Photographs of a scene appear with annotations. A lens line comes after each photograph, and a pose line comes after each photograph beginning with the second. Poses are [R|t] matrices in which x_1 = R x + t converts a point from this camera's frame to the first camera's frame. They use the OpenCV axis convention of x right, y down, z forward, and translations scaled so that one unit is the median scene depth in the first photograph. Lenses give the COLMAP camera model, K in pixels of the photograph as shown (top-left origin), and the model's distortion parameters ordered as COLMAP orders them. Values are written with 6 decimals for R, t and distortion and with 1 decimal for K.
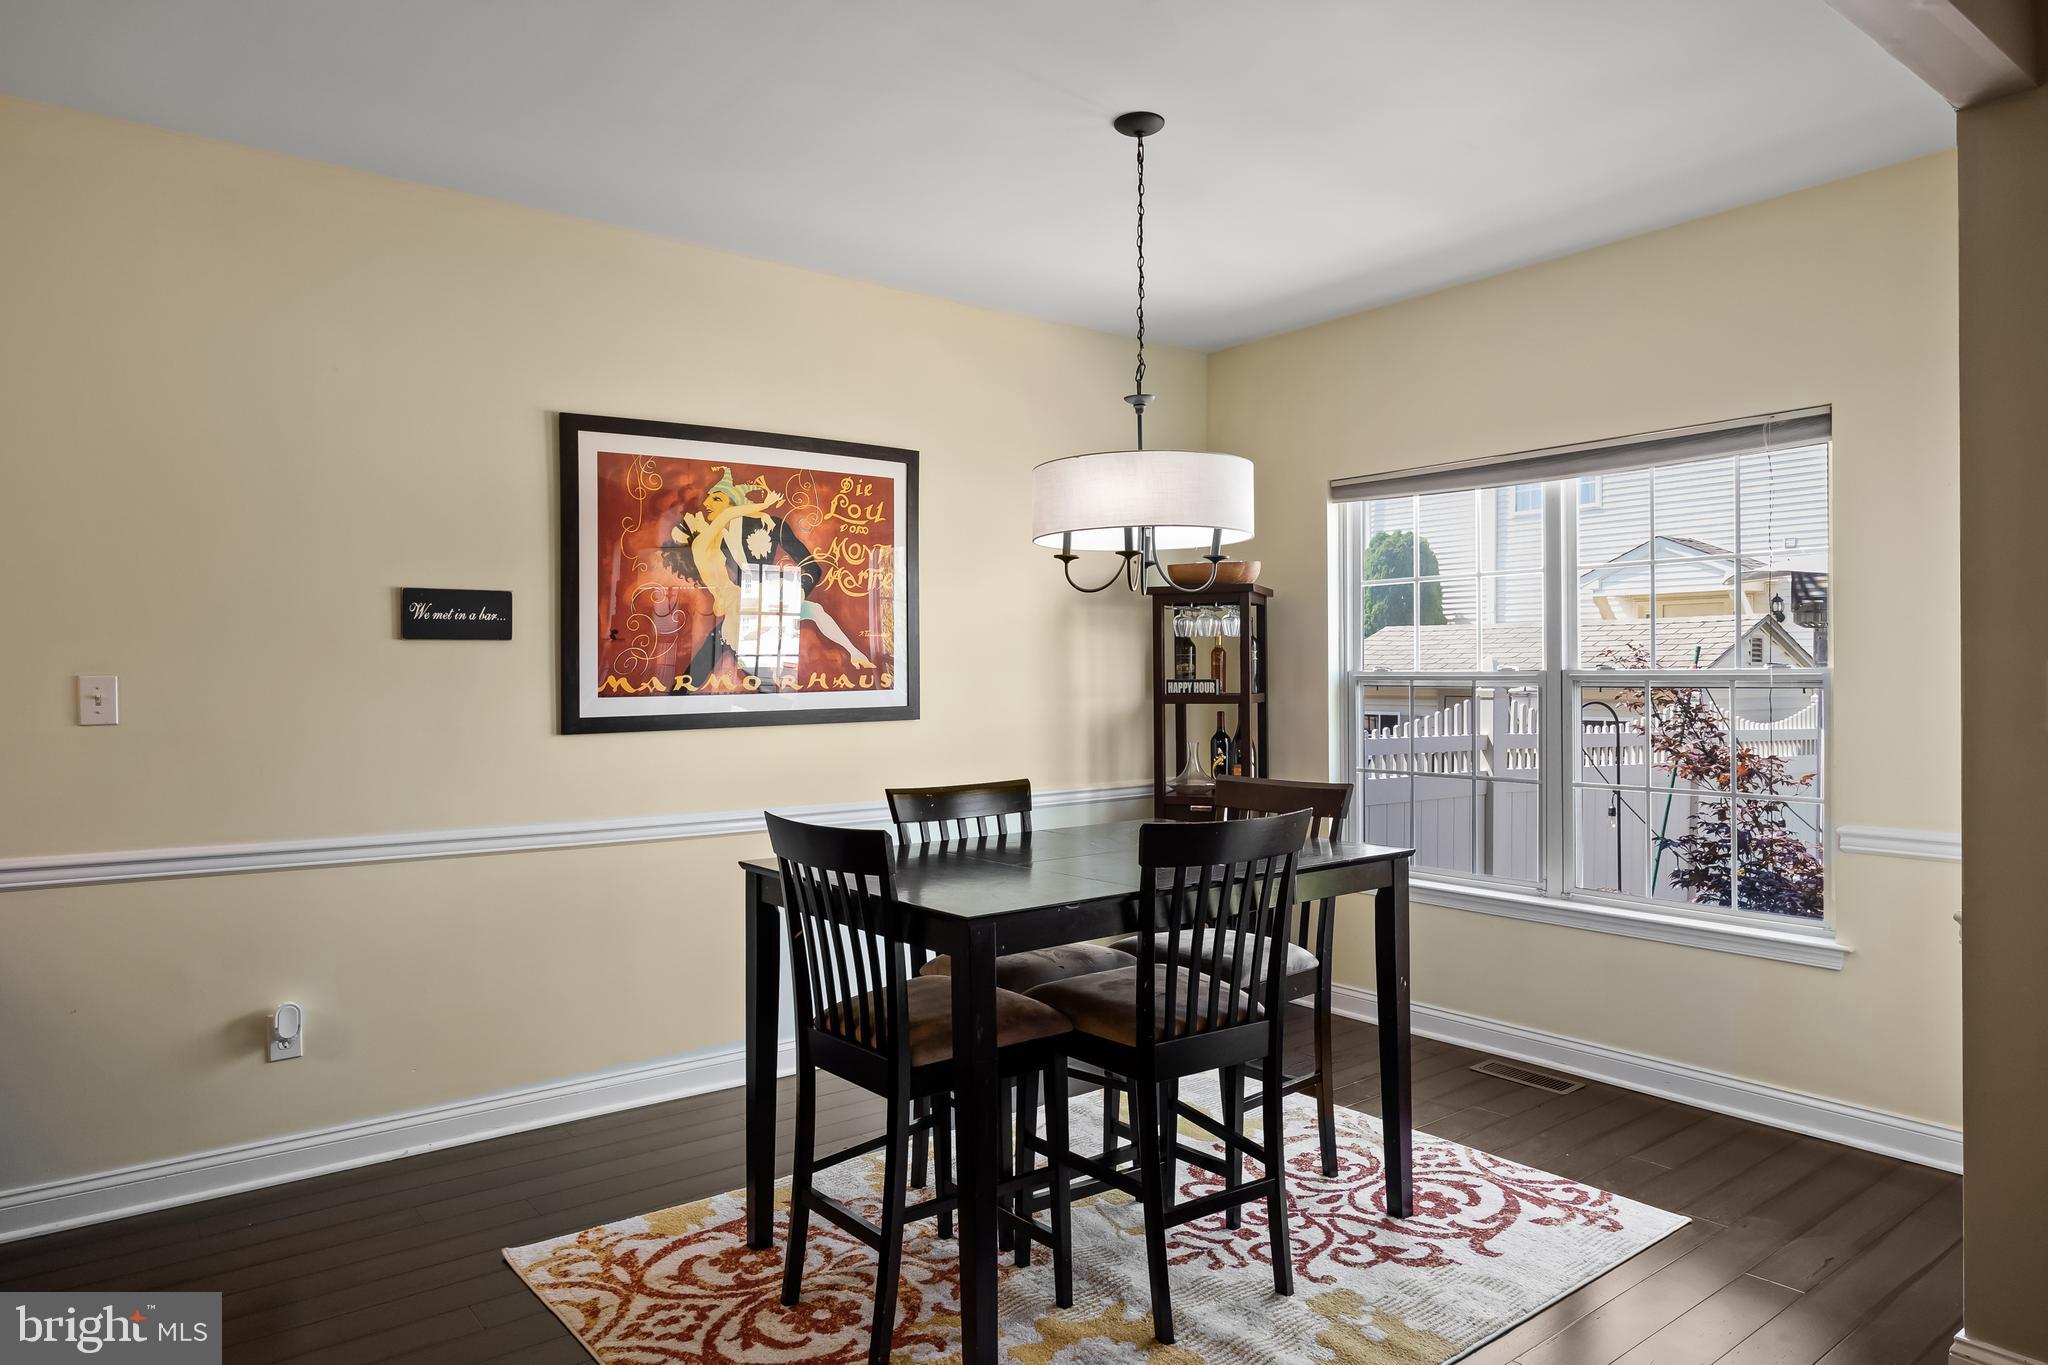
lens RADIAL K [[1273.0, 0, 1035.9], [0, 1273.0, 669.4], [0, 0, 1]] dist [-0.007808, -0.000346]
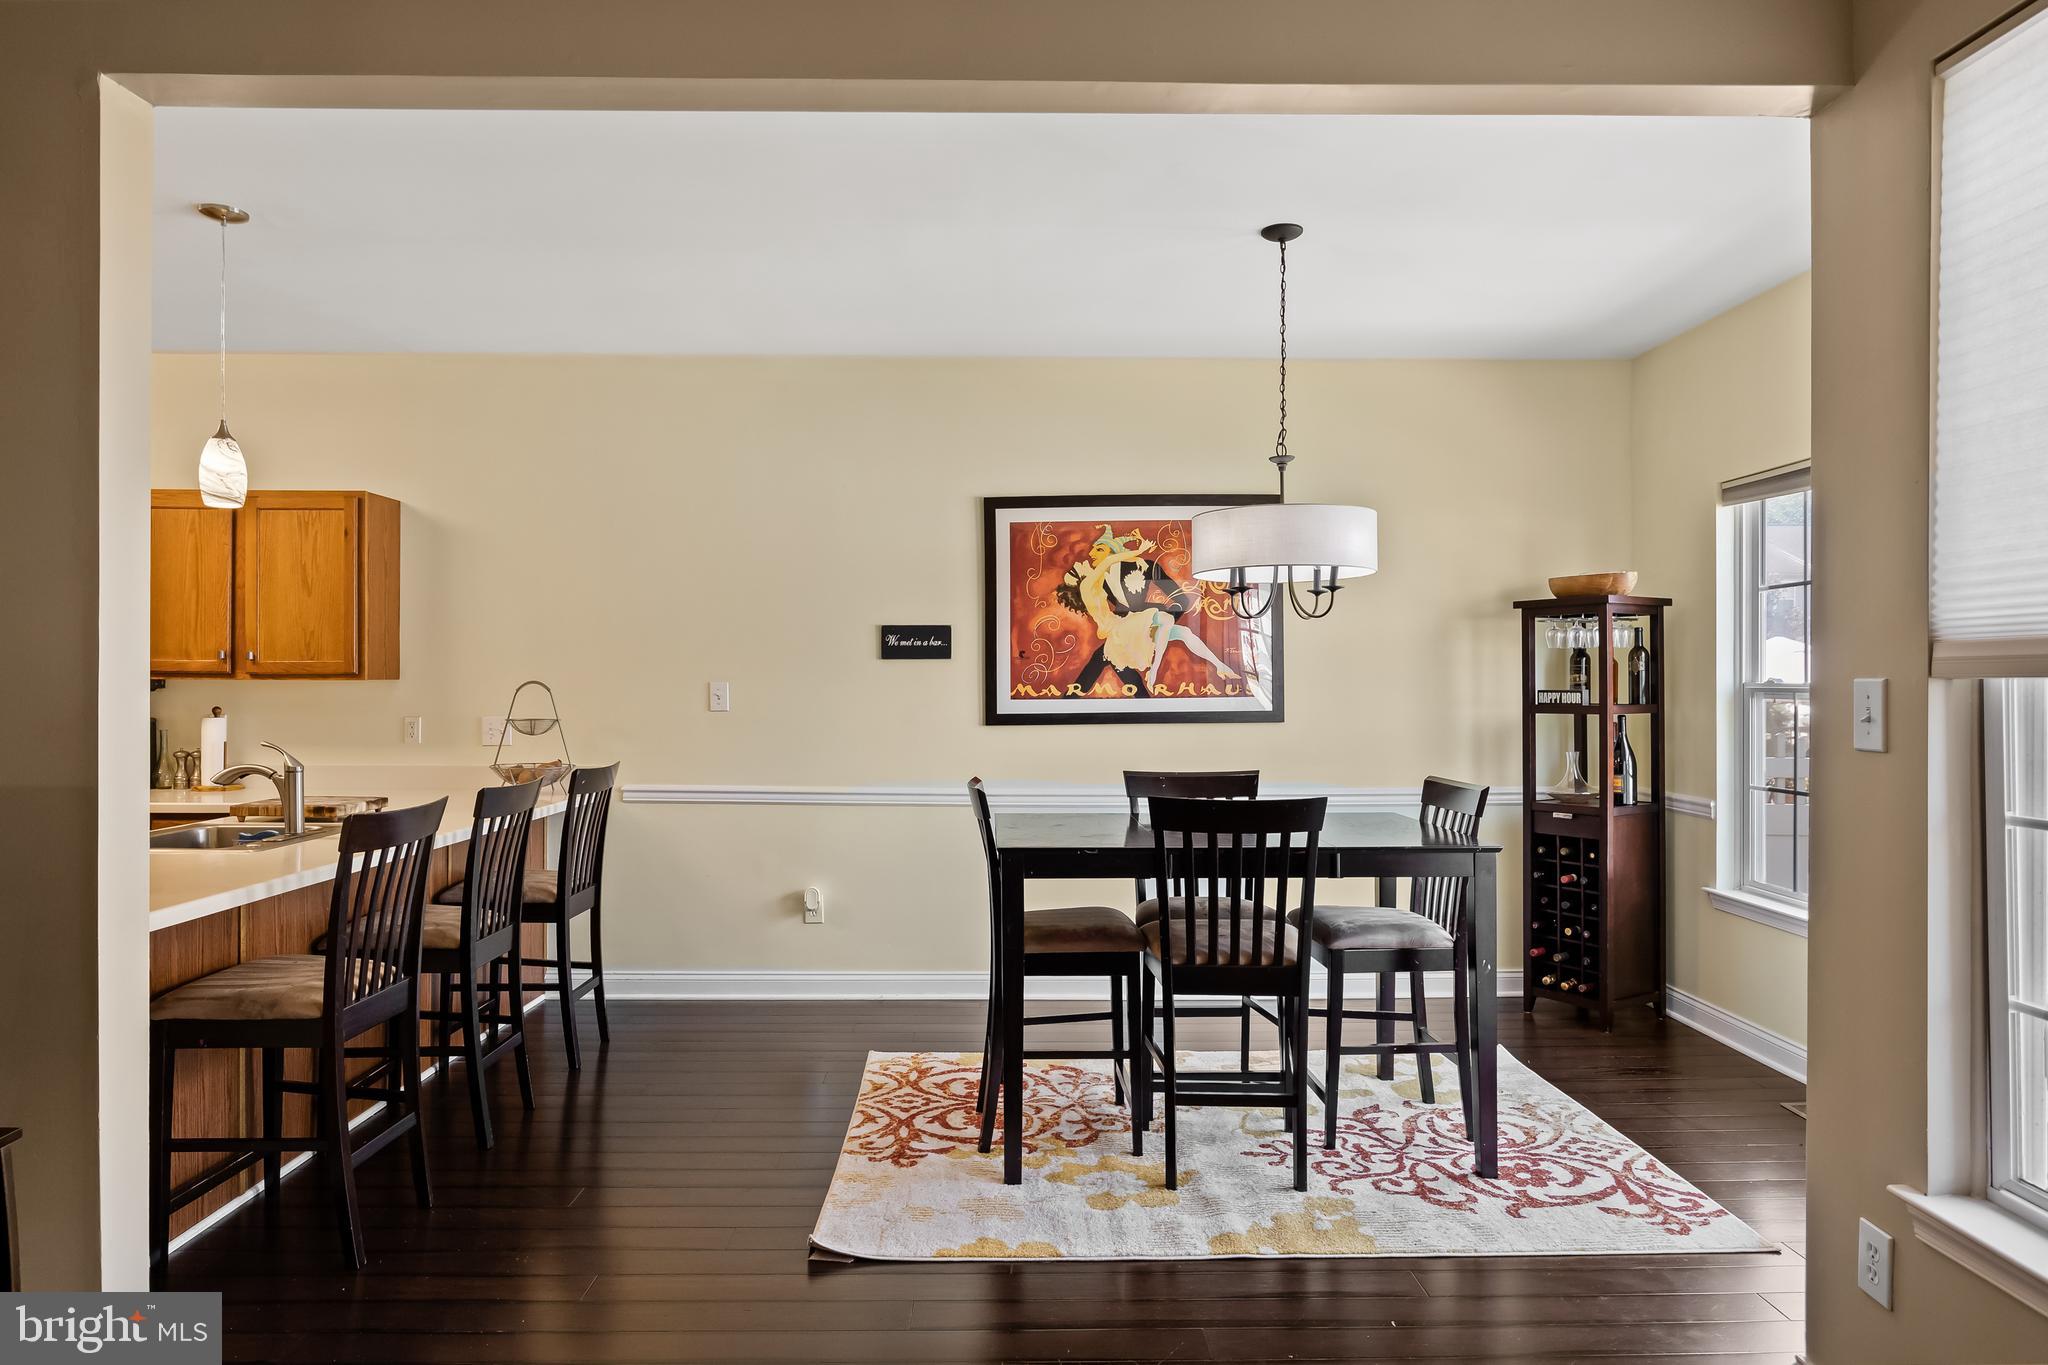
lens RADIAL K [[1273.0, 0, 1028.0], [0, 1273.0, 682.1], [0, 0, 1]] dist [-0.007808, -0.000346]
pose [[0.794744, 0.003777, -0.606933, 0.522032], [-0.001816, 0.999991, 0.003845, -0.002438], [0.606942, -0.001953, 0.794744, -0.095912]]
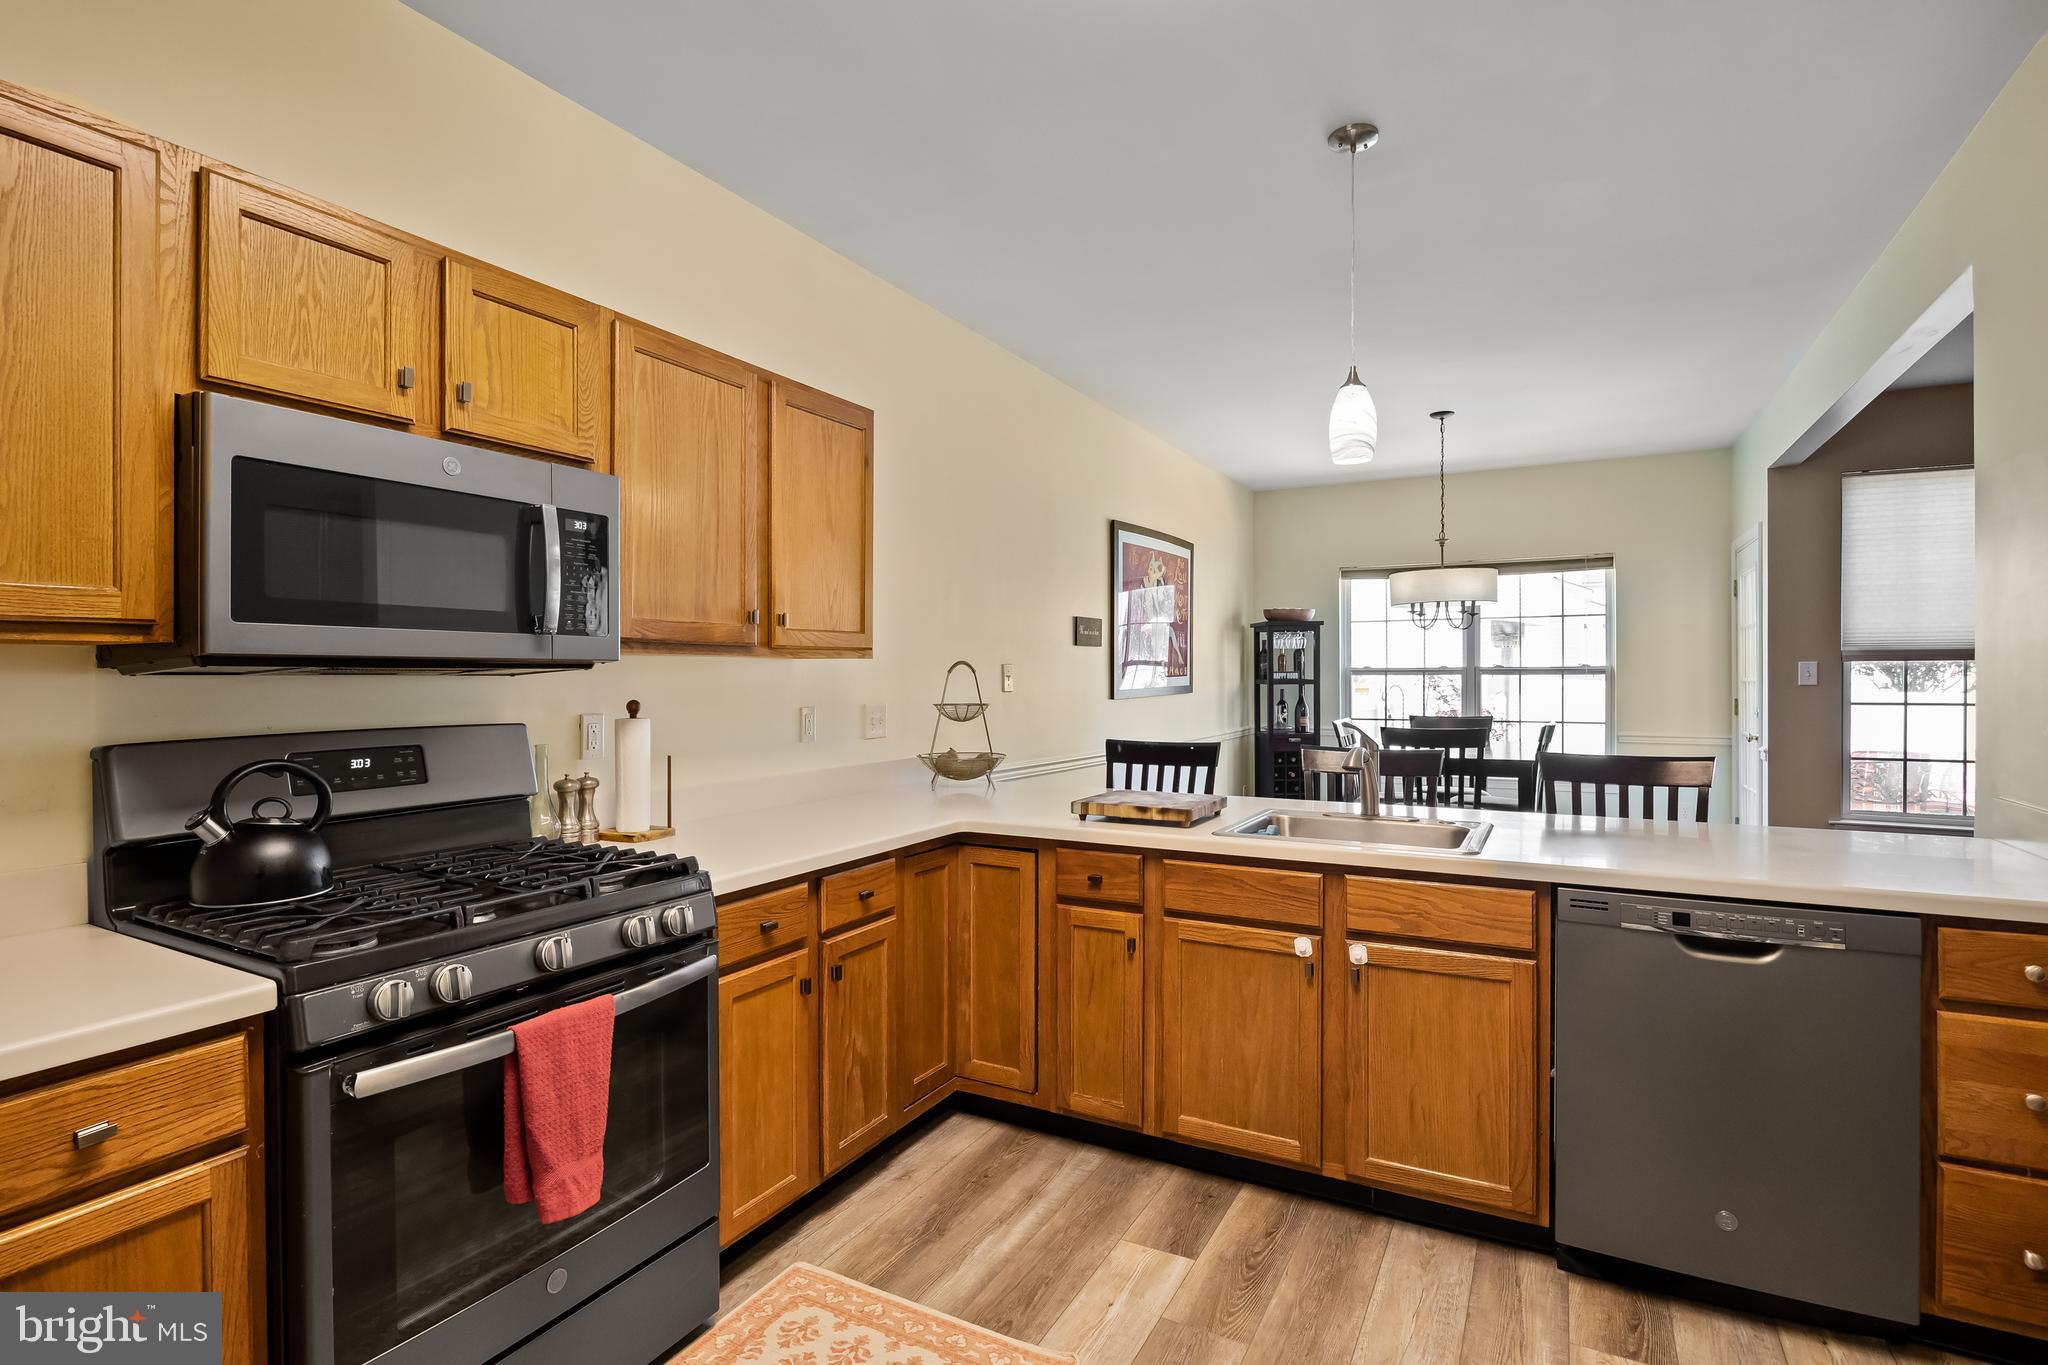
lens RADIAL K [[1007.1, 0, 1045.1], [0, 1007.1, 674.4], [0, 0, 1]] dist [0.002755, 0.001247]
pose [[0.912599, 0.002904, 0.408845, -1.034311], [-0.004965, 0.999980, 0.003981, 0.010950], [-0.408825, -0.005663, 0.912595, -0.254170]]
